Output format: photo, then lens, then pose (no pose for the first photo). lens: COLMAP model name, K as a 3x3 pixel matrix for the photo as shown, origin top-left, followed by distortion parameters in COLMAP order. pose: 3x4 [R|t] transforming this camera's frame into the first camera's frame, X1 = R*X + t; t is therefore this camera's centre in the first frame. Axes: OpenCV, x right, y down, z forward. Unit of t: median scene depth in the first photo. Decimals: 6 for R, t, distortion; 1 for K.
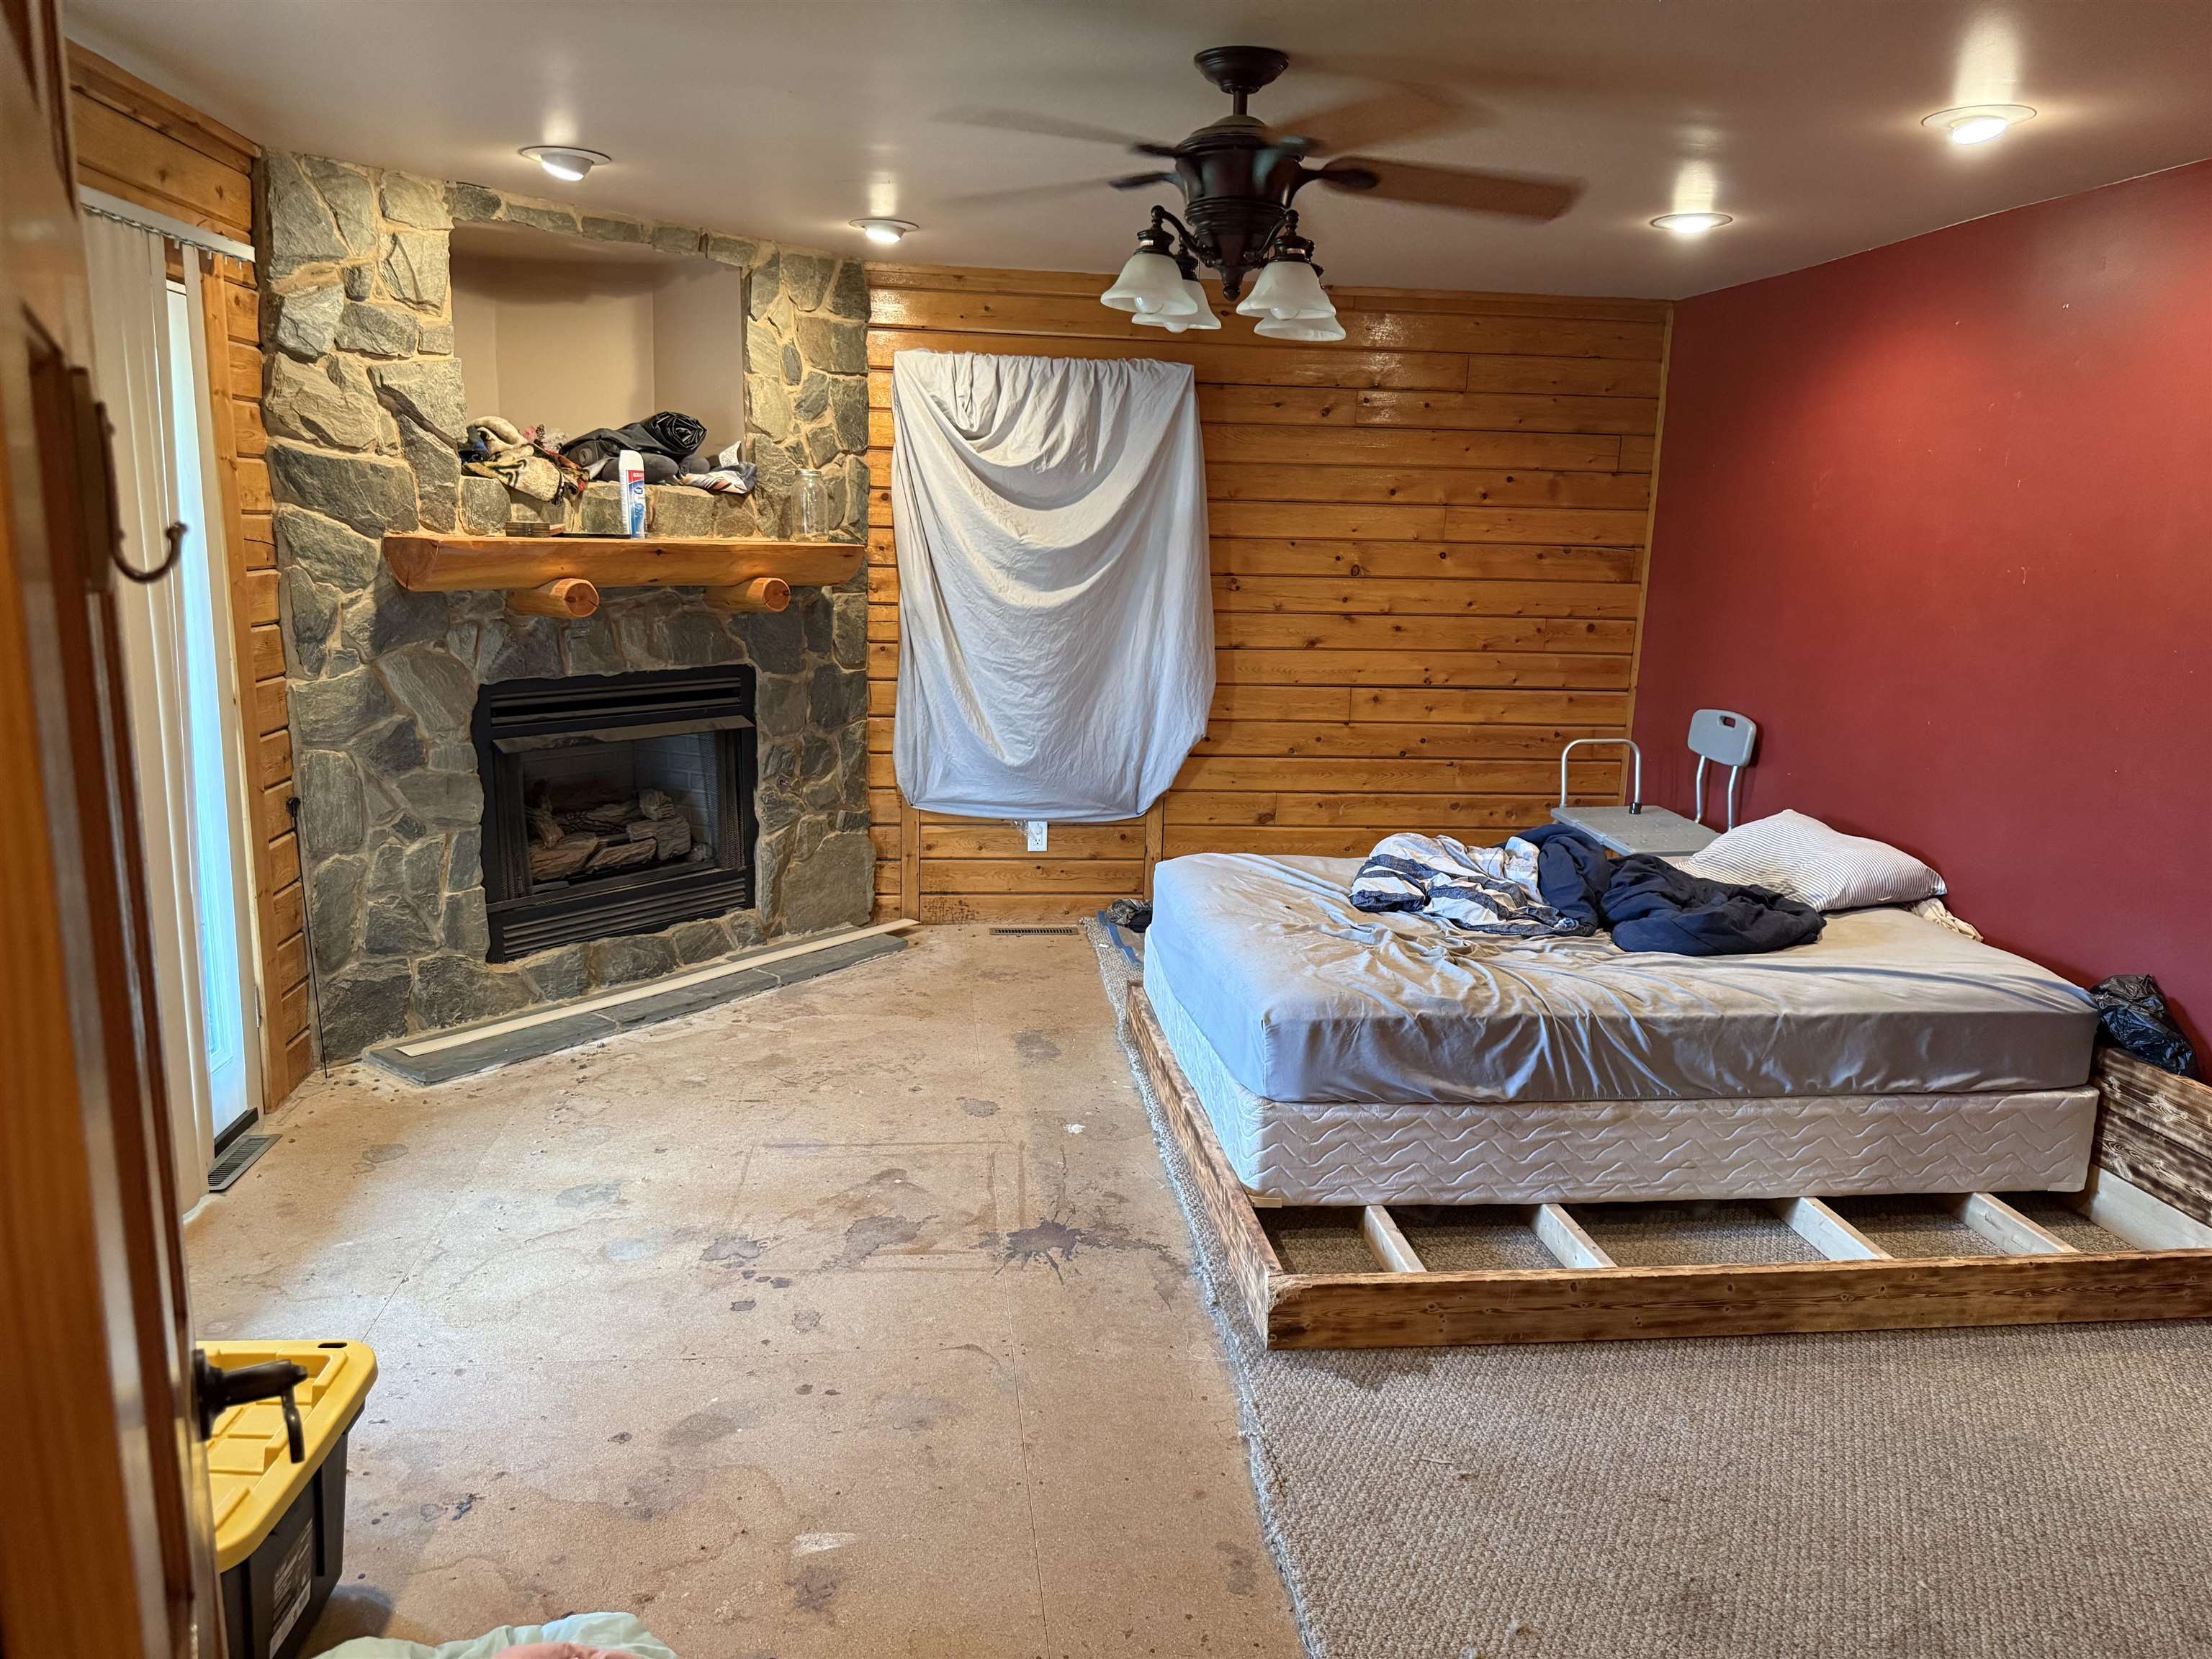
lens RADIAL K [[1566.7, 0, 1106.0], [0, 1566.7, 829.5], [0, 0, 1]] dist [0.123553, -0.163991]
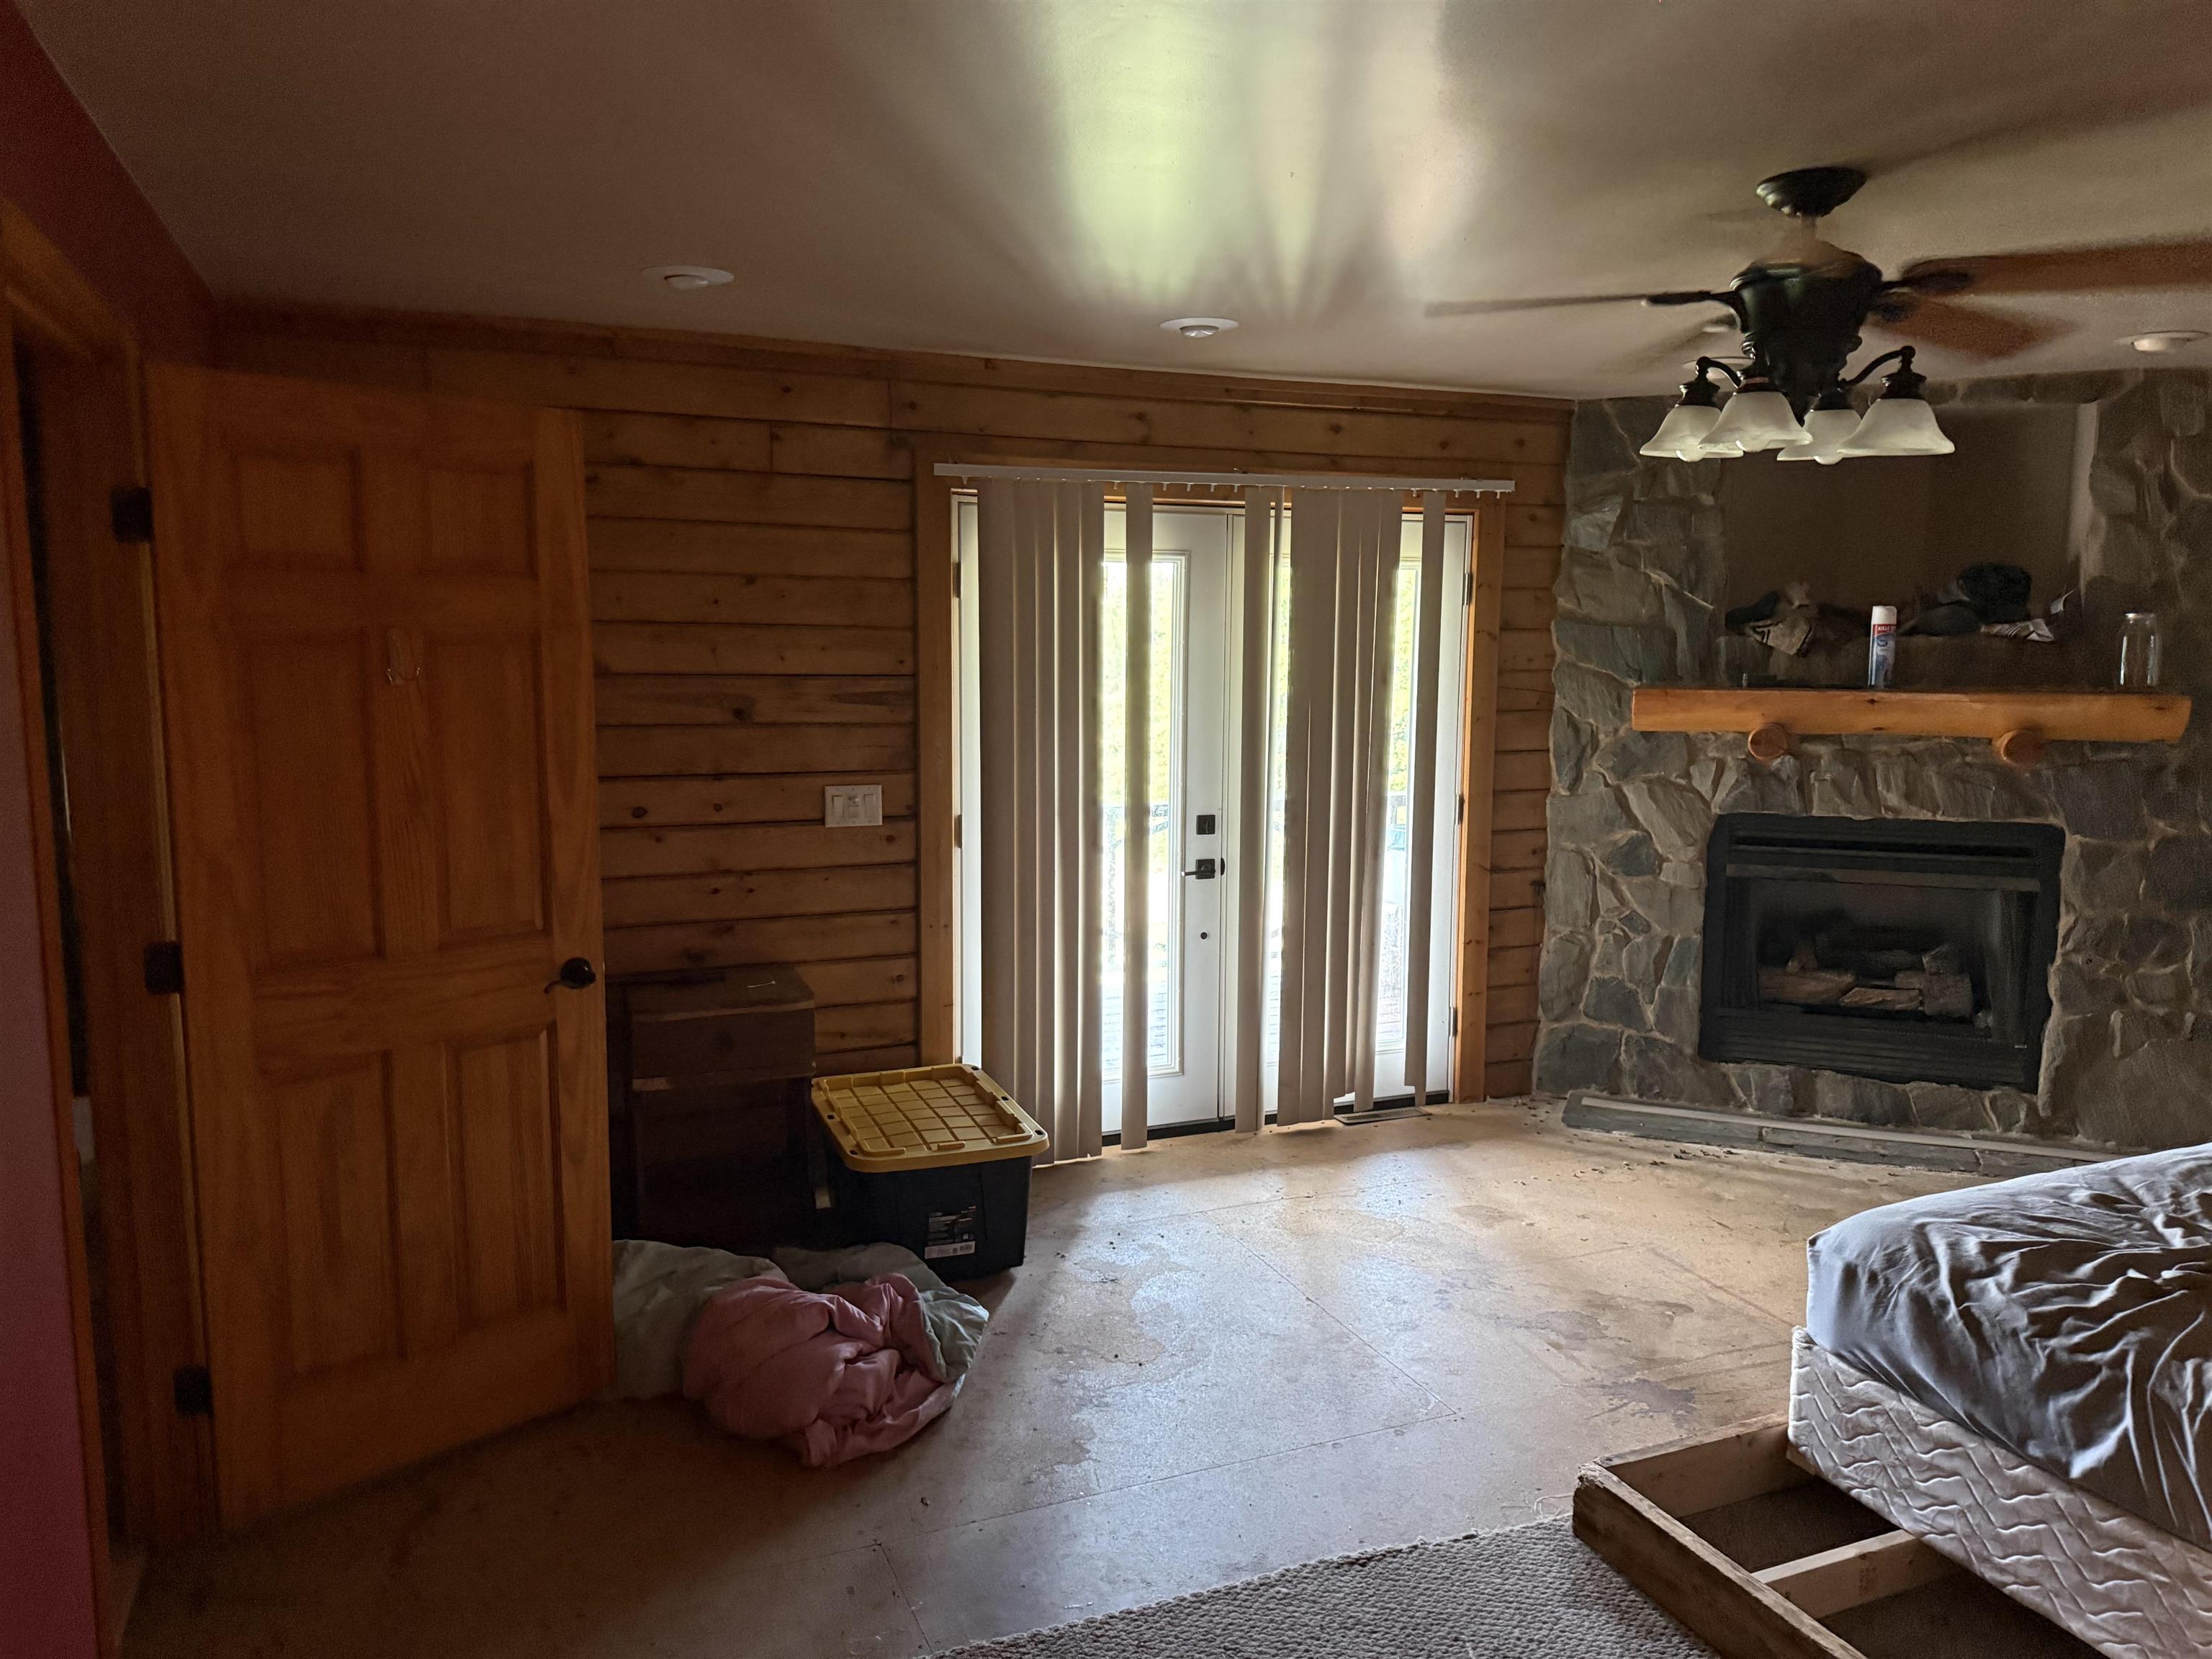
lens RADIAL K [[1566.7, 0, 1106.0], [0, 1566.7, 829.5], [0, 0, 1]] dist [0.123553, -0.163991]
pose [[0.268348, 0.089167, -0.959187, 0.610938], [-0.182833, 0.982323, 0.040167, -0.047088], [0.945813, 0.164592, 0.279907, 0.273179]]
